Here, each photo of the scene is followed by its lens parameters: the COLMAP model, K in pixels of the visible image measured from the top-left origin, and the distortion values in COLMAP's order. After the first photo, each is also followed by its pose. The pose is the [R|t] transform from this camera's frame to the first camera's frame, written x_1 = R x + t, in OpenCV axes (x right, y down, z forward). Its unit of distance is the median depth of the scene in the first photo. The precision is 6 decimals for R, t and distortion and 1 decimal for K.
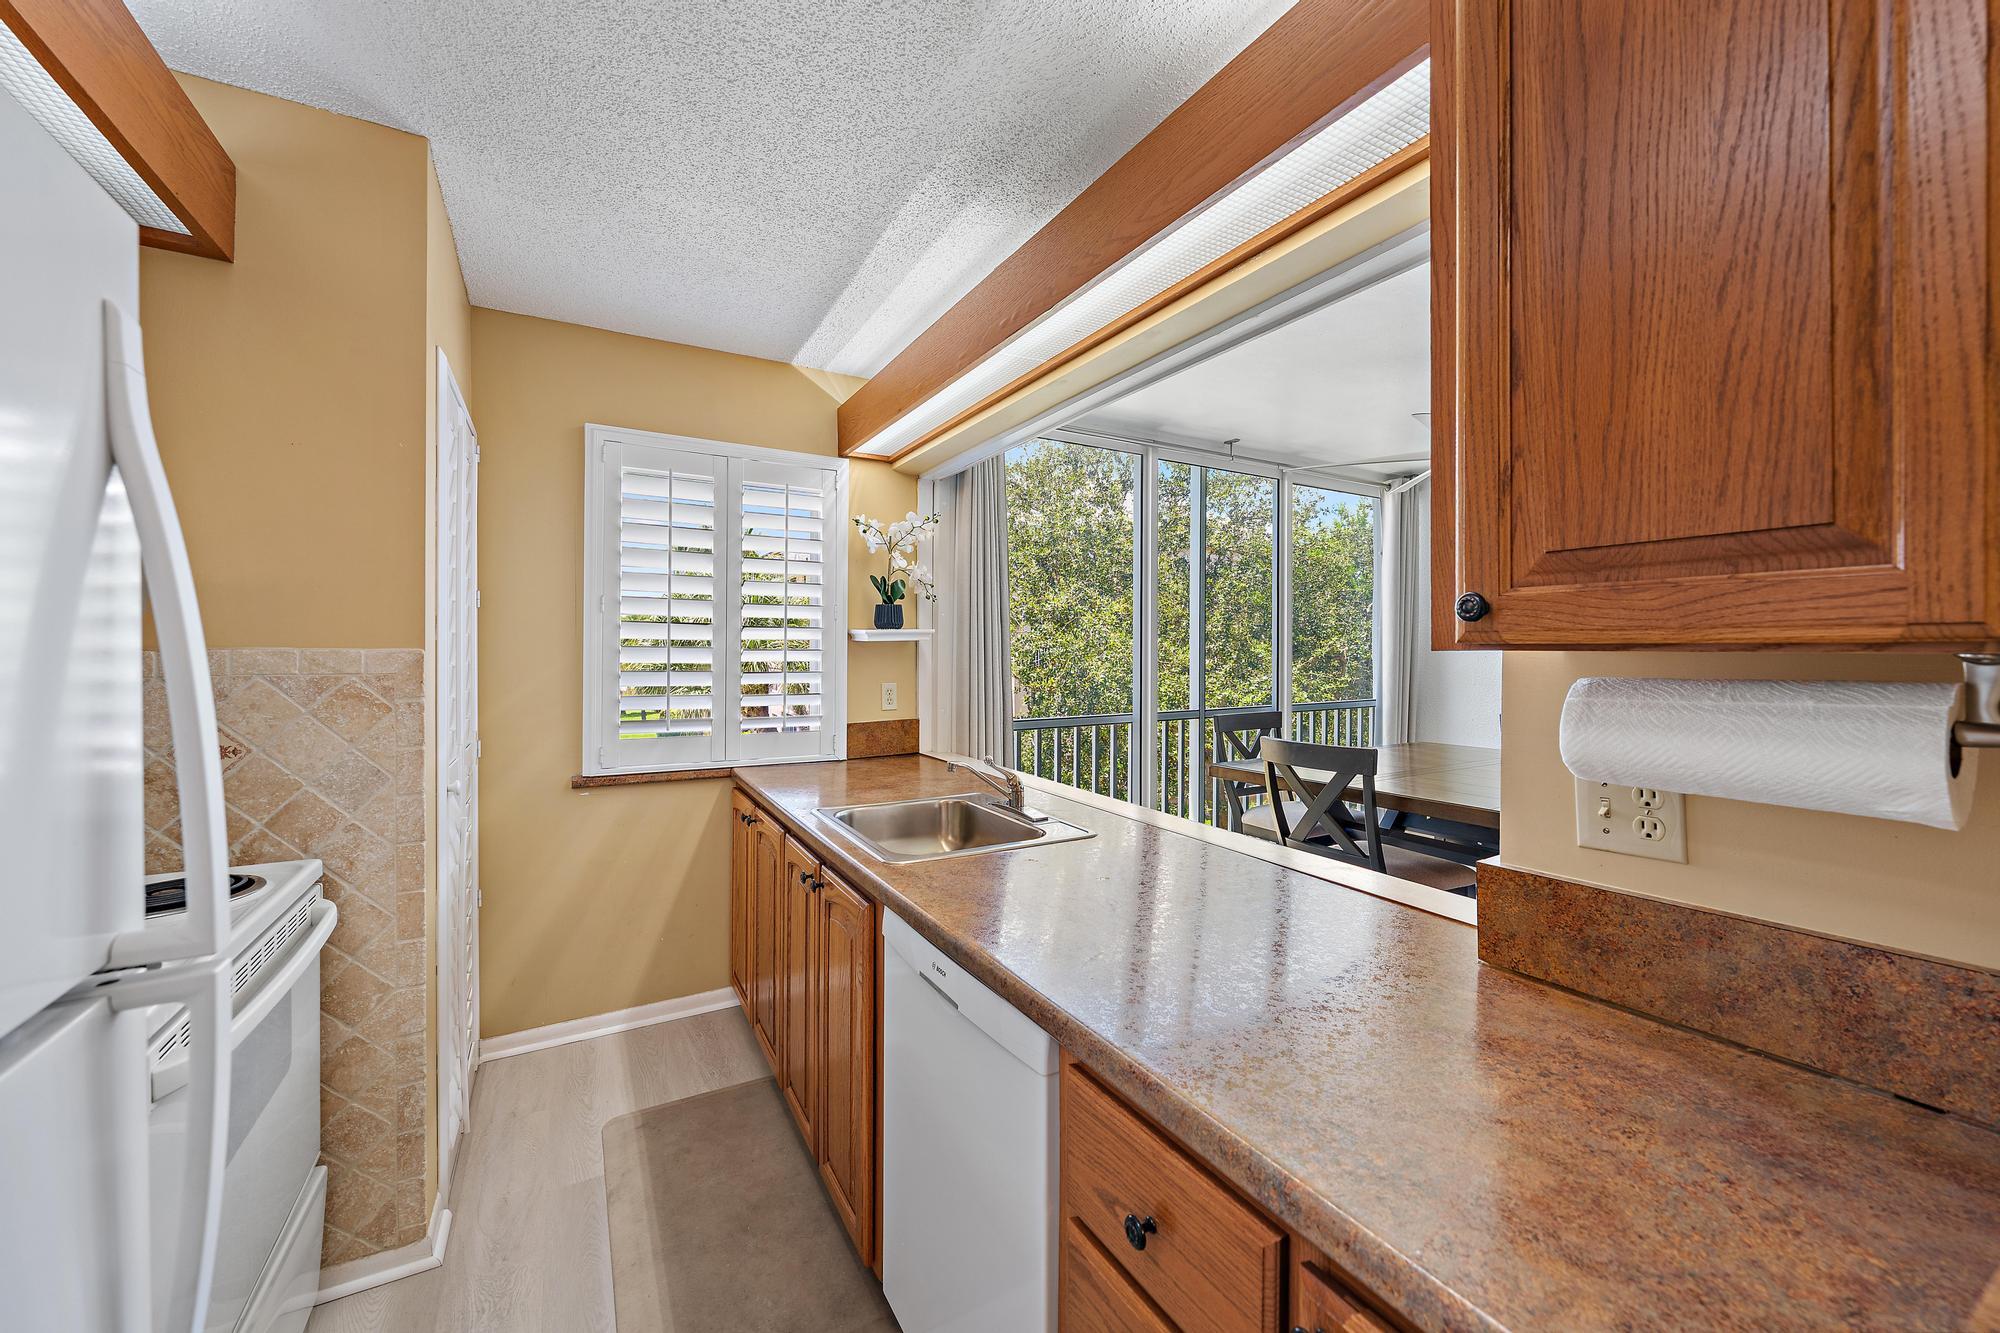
lens RADIAL K [[753.2, 0, 1008.6], [0, 753.2, 655.9], [0, 0, 1]] dist [-0.001127, -0.000068]
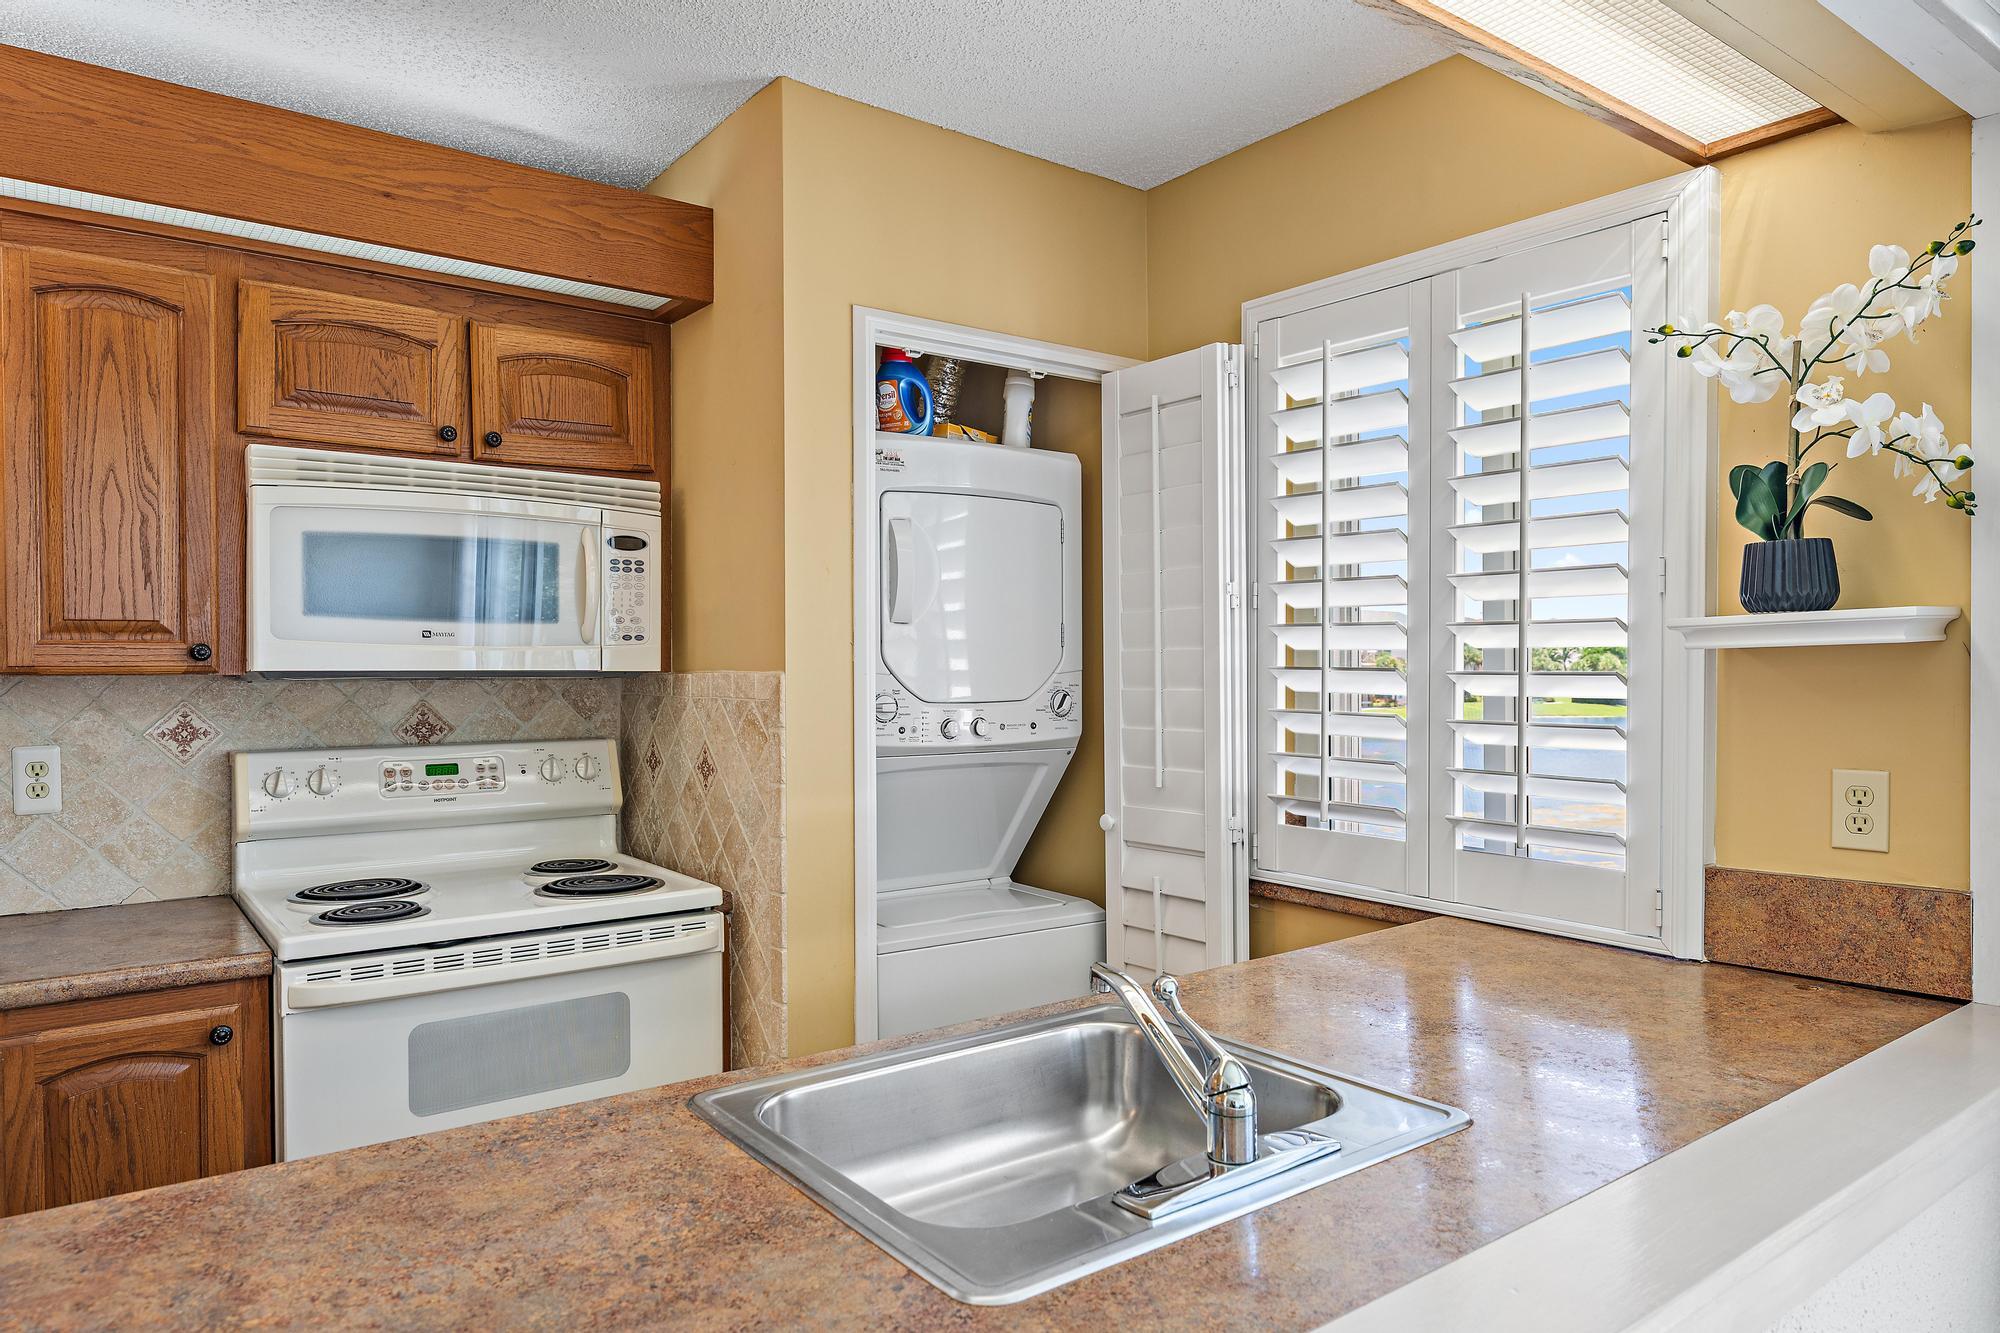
lens RADIAL K [[1262.1, 0, 1009.1], [0, 1262.1, 677.7], [0, 0, 1]] dist [0.003420, -0.001654]
pose [[0.118701, 0.008430, -0.992894, 0.406673], [-0.003038, 0.999962, 0.008126, -0.009854], [0.992925, 0.002052, 0.118722, 0.630680]]
